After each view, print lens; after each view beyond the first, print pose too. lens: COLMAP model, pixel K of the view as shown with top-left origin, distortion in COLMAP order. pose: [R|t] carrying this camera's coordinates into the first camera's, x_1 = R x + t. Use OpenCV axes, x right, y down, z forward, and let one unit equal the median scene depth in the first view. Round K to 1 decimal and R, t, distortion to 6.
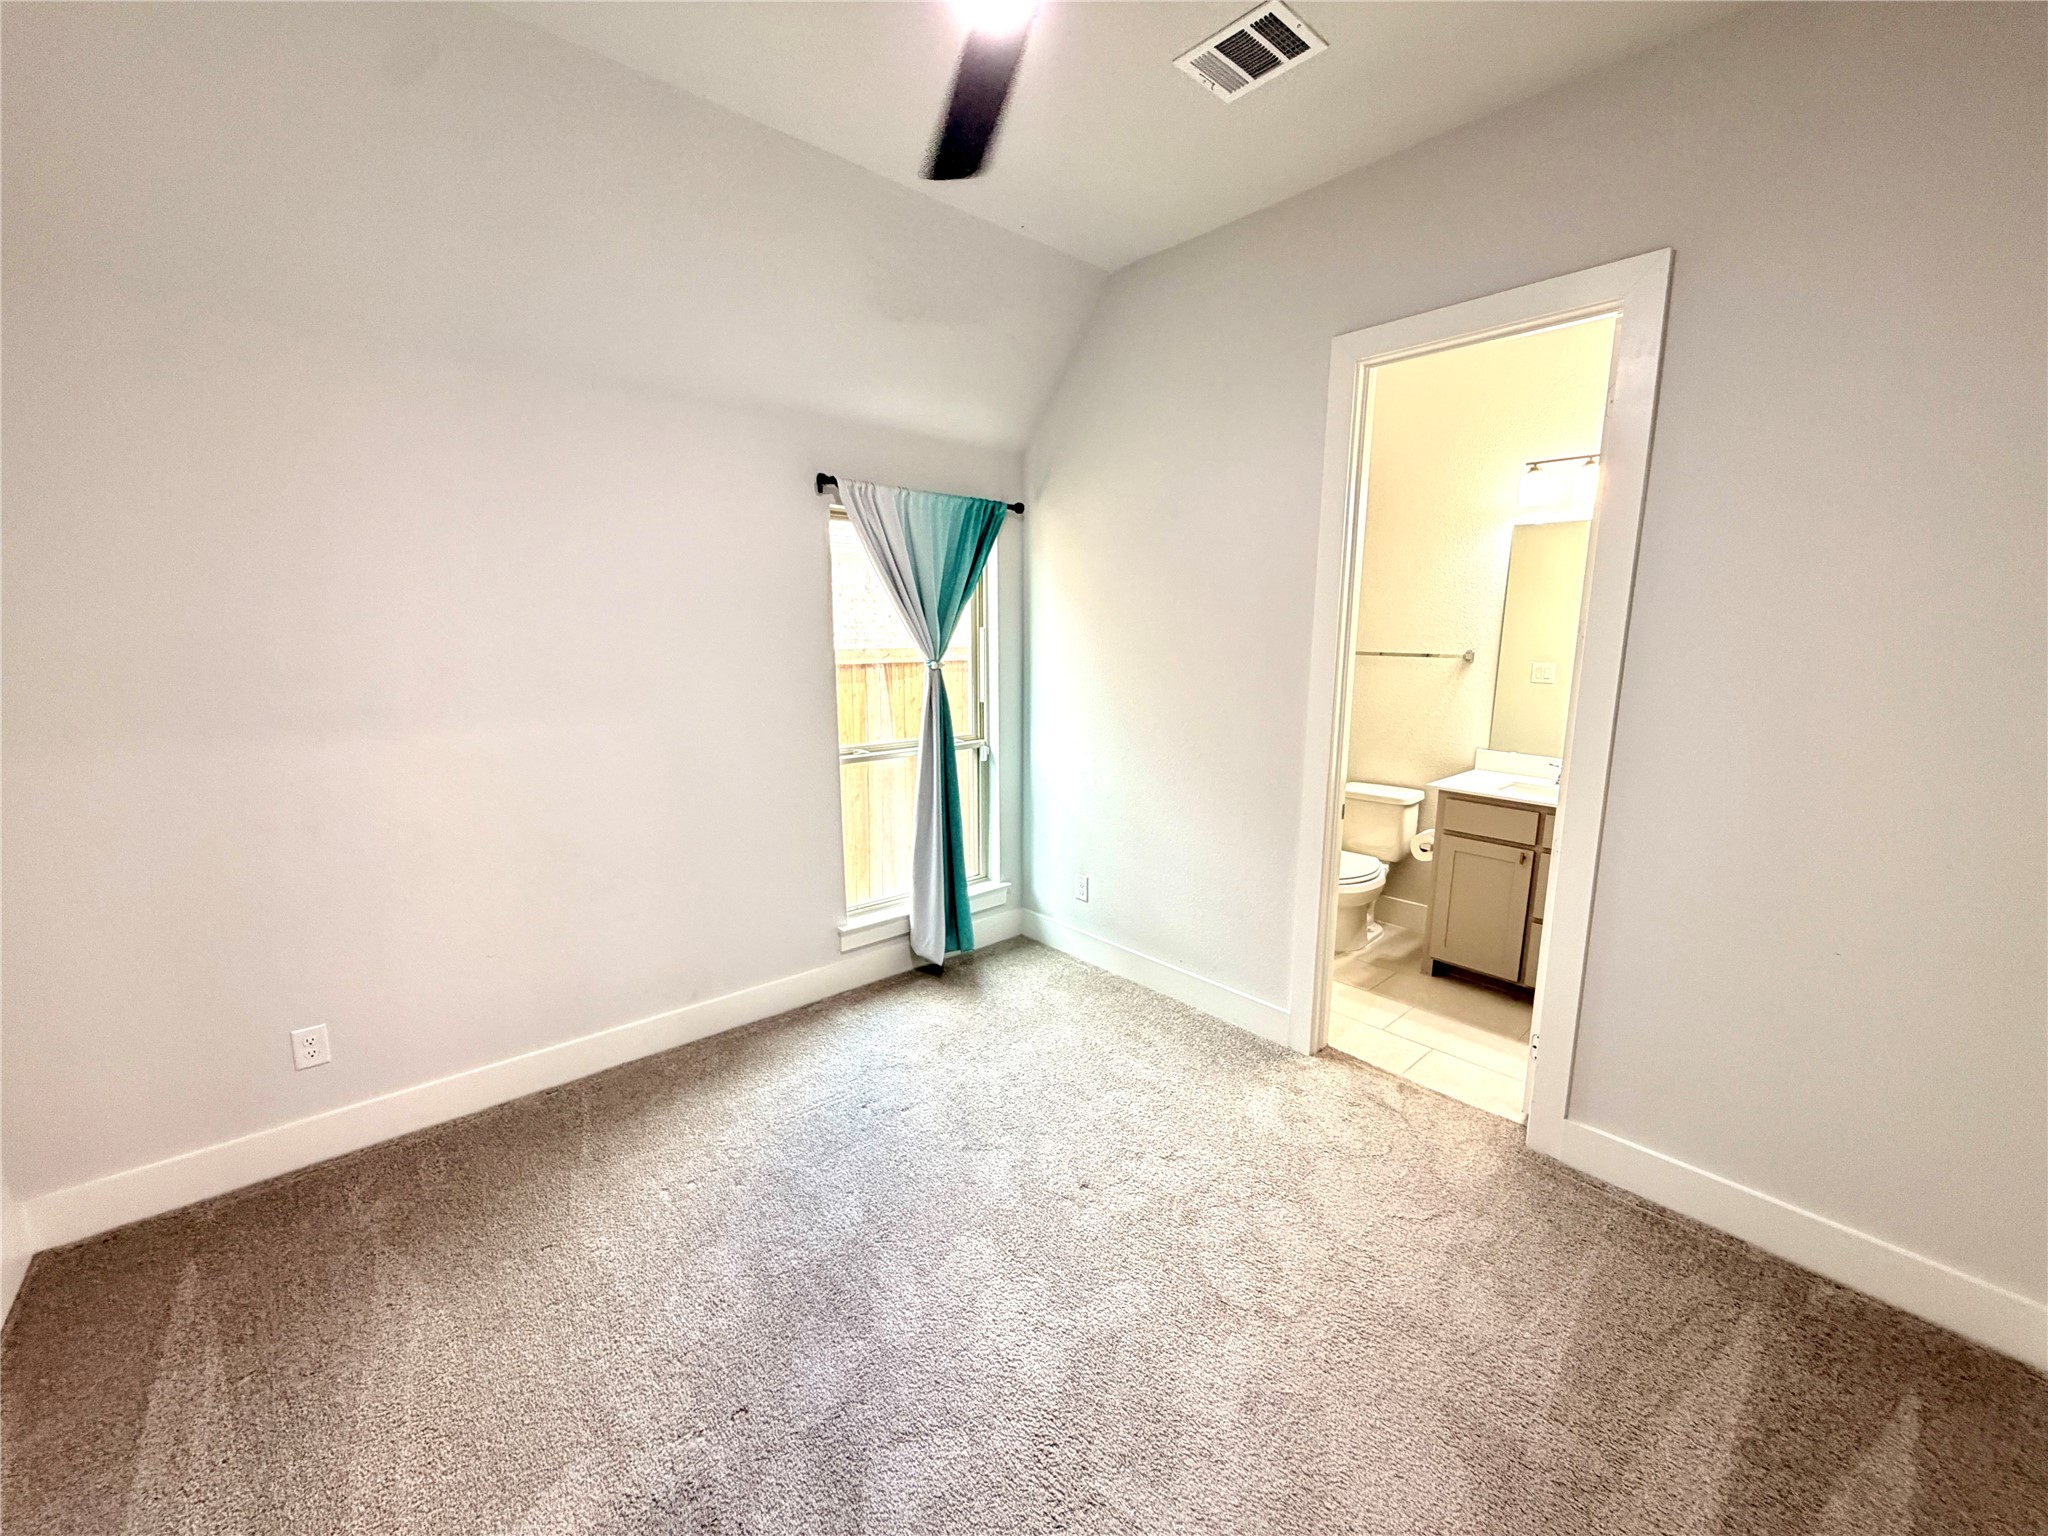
lens RADIAL K [[815.7, 0, 1018.8], [0, 815.7, 768.7], [0, 0, 1]] dist [-0.000223, 0.000131]
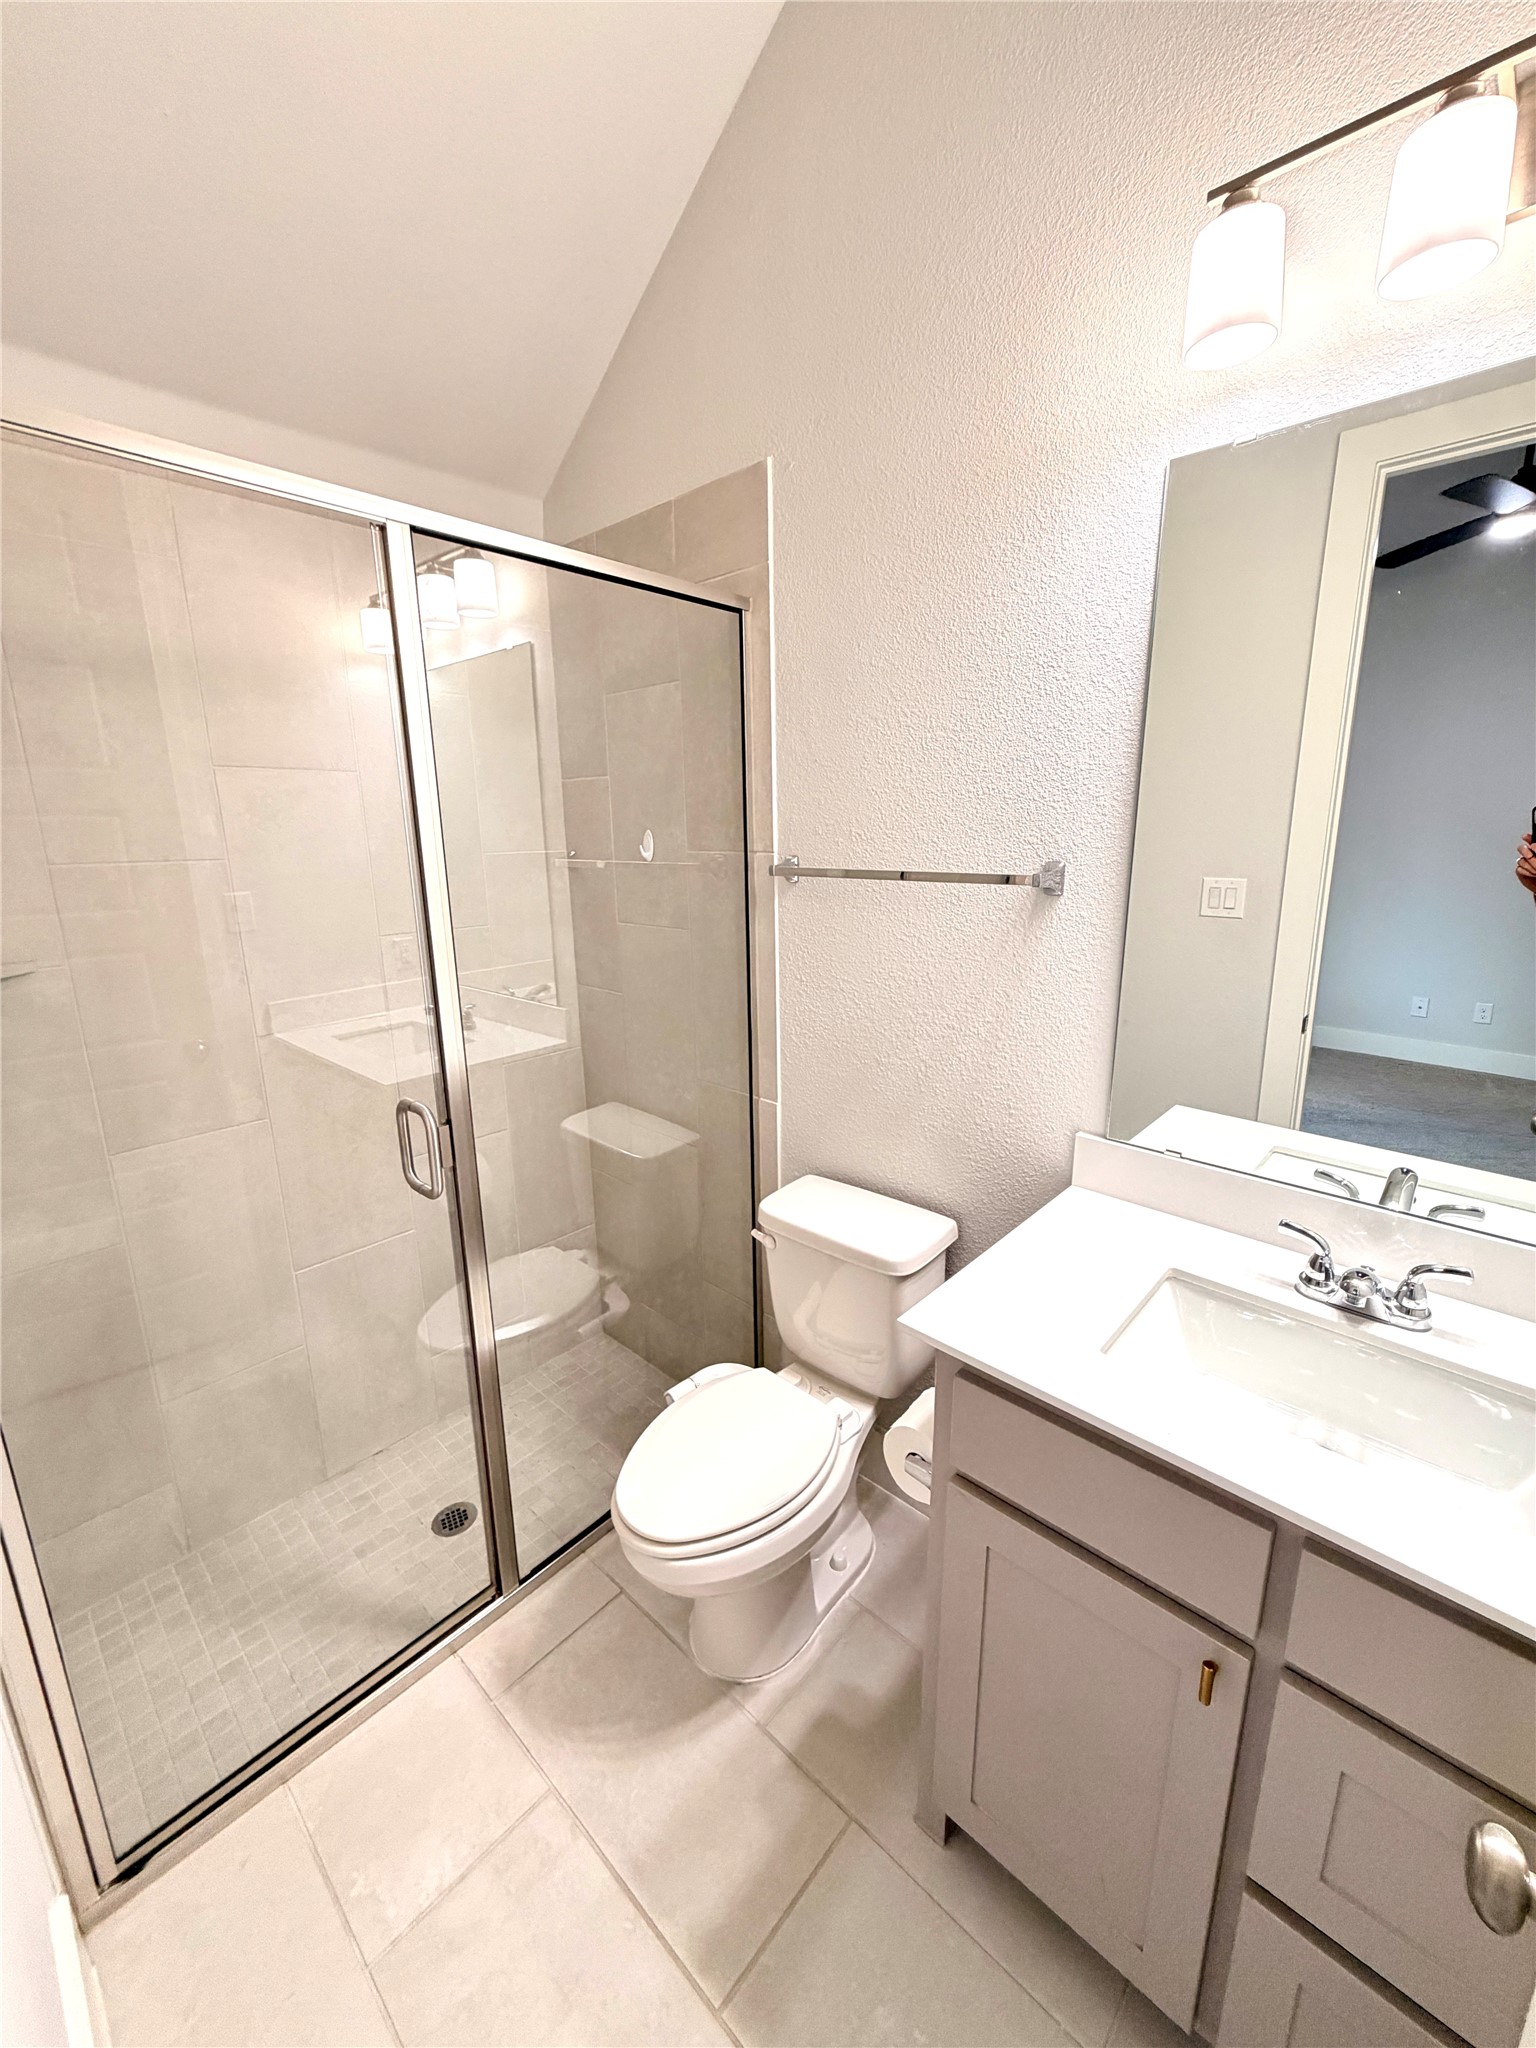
lens RADIAL K [[815.7, 0, 768.0], [0, 815.7, 1024.0], [0, 0, 1]] dist [-0.000223, 0.000131]
pose [[0.994849, -0.041125, 0.092648, 0.394954], [0.035344, 0.997375, 0.063200, -0.101621], [-0.095004, -0.059600, 0.993691, 0.656052]]
